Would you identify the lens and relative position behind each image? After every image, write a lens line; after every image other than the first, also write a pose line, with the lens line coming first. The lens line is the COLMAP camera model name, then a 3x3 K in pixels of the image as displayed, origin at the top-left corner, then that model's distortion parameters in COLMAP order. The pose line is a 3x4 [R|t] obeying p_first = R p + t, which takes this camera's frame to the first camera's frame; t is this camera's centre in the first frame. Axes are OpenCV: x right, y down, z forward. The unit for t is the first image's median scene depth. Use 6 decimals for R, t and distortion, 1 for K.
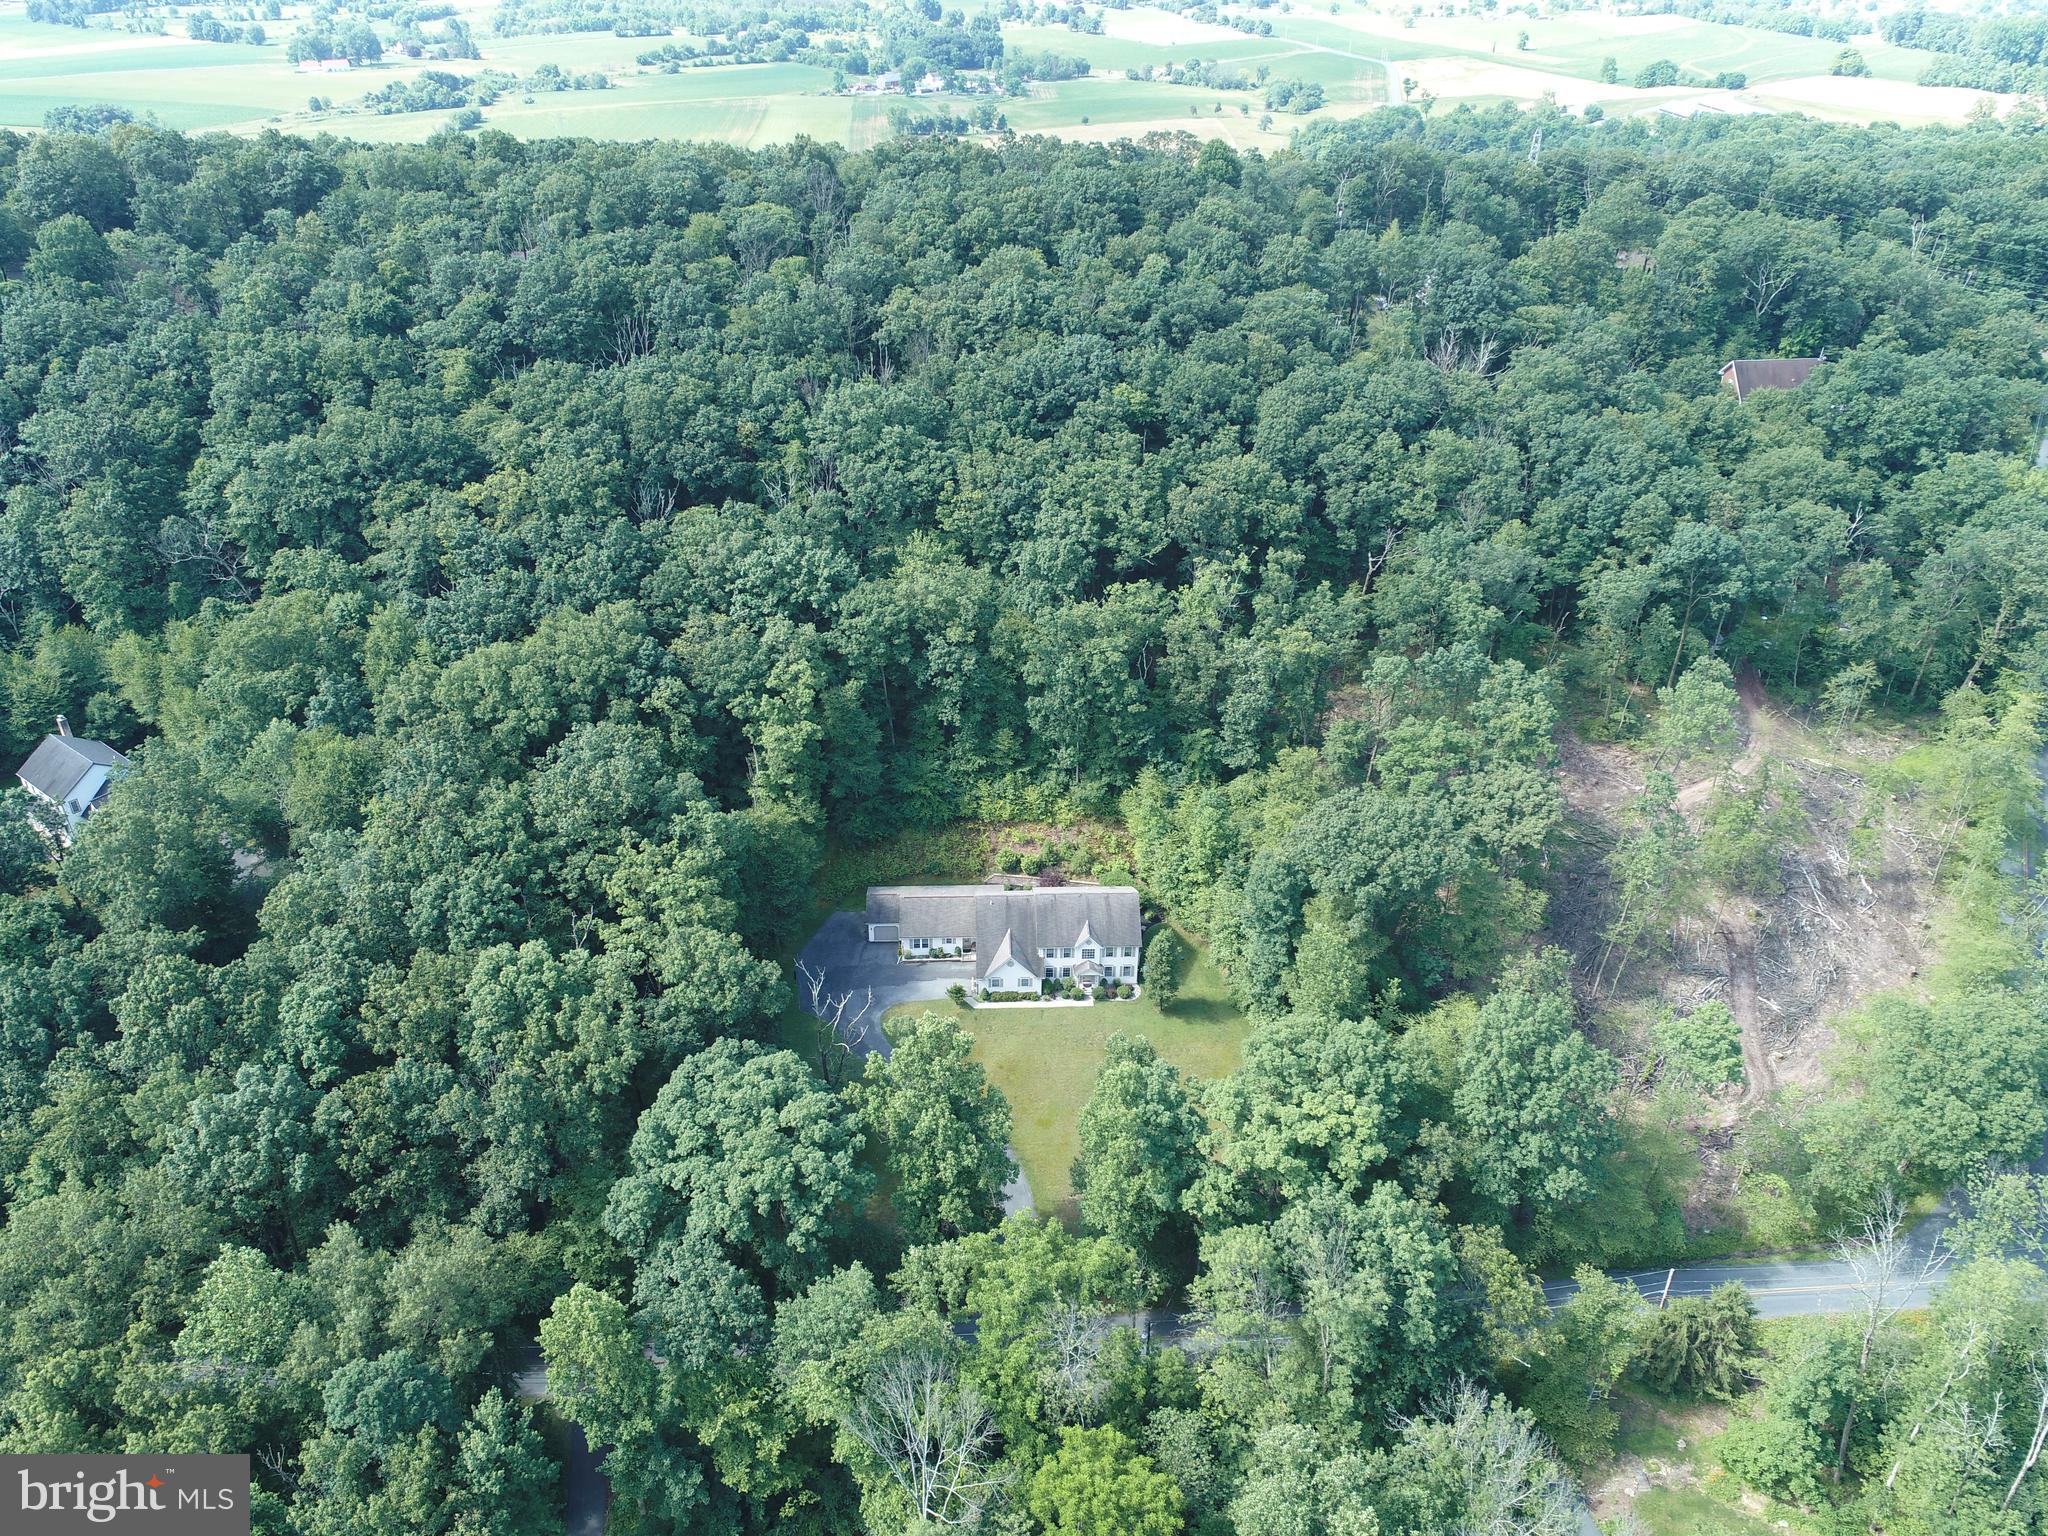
lens RADIAL K [[1548.2, 0, 1017.3], [0, 1548.2, 772.0], [0, 0, 1]] dist [0.000411, 0.001260]
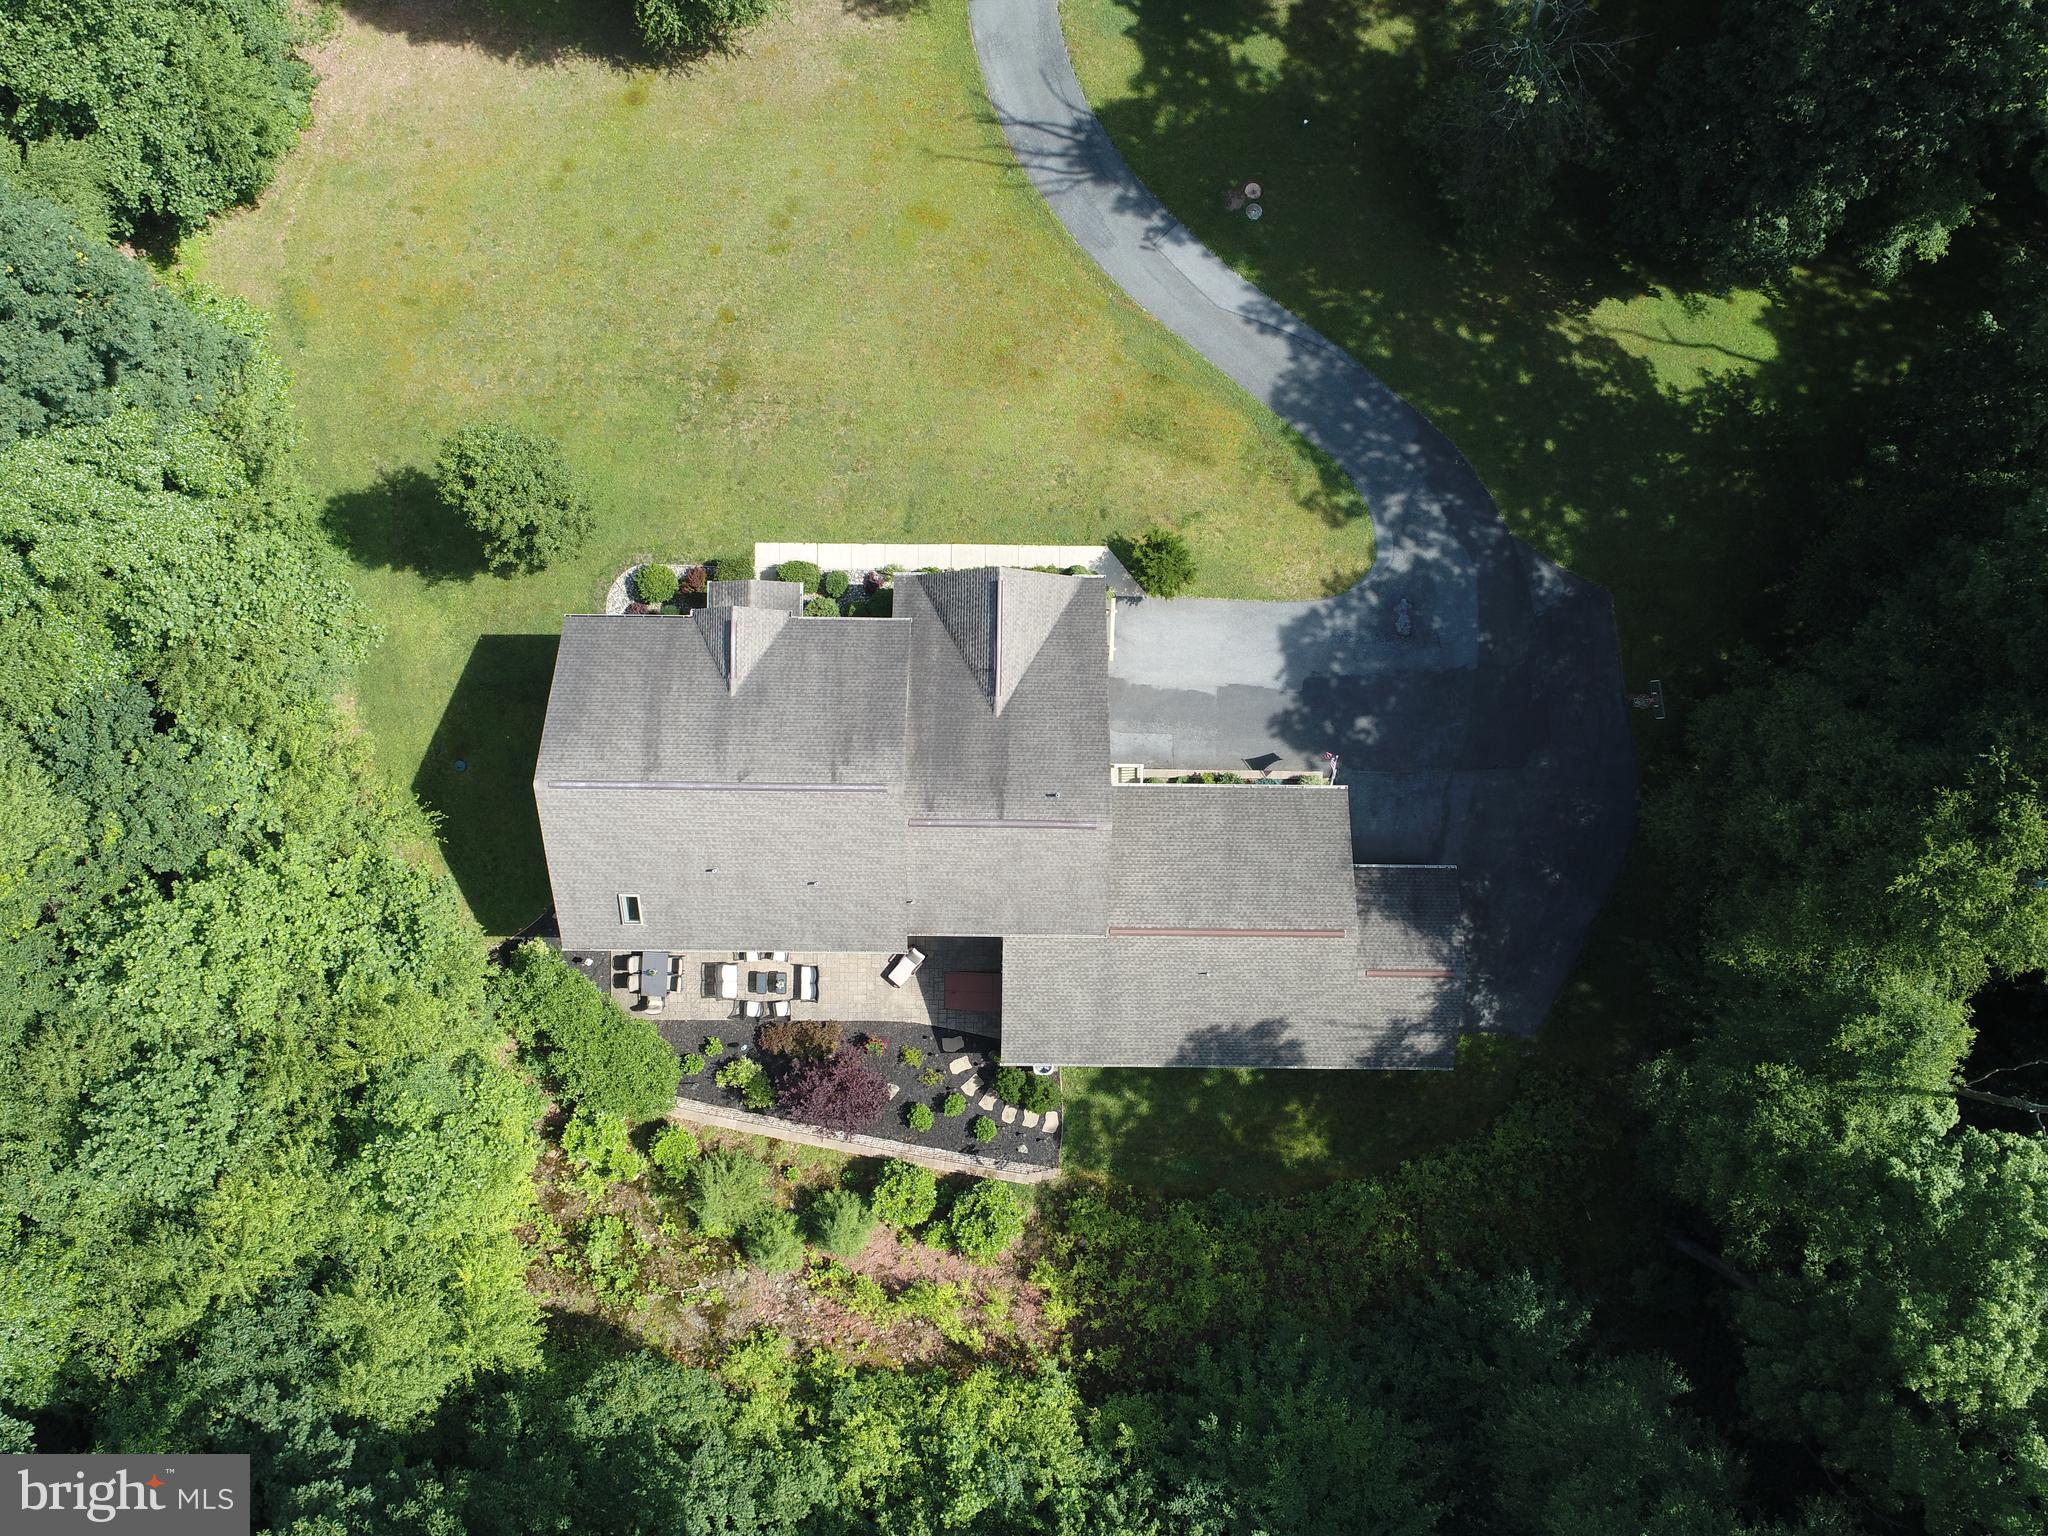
lens RADIAL K [[1548.2, 0, 1023.0], [0, 1548.2, 764.2], [0, 0, 1]] dist [0.000411, 0.001260]
pose [[-0.998536, -0.048559, -0.023833, -0.003121], [0.006177, -0.540080, 0.841591, -0.146592], [-0.053739, 0.840212, 0.539589, 0.790727]]
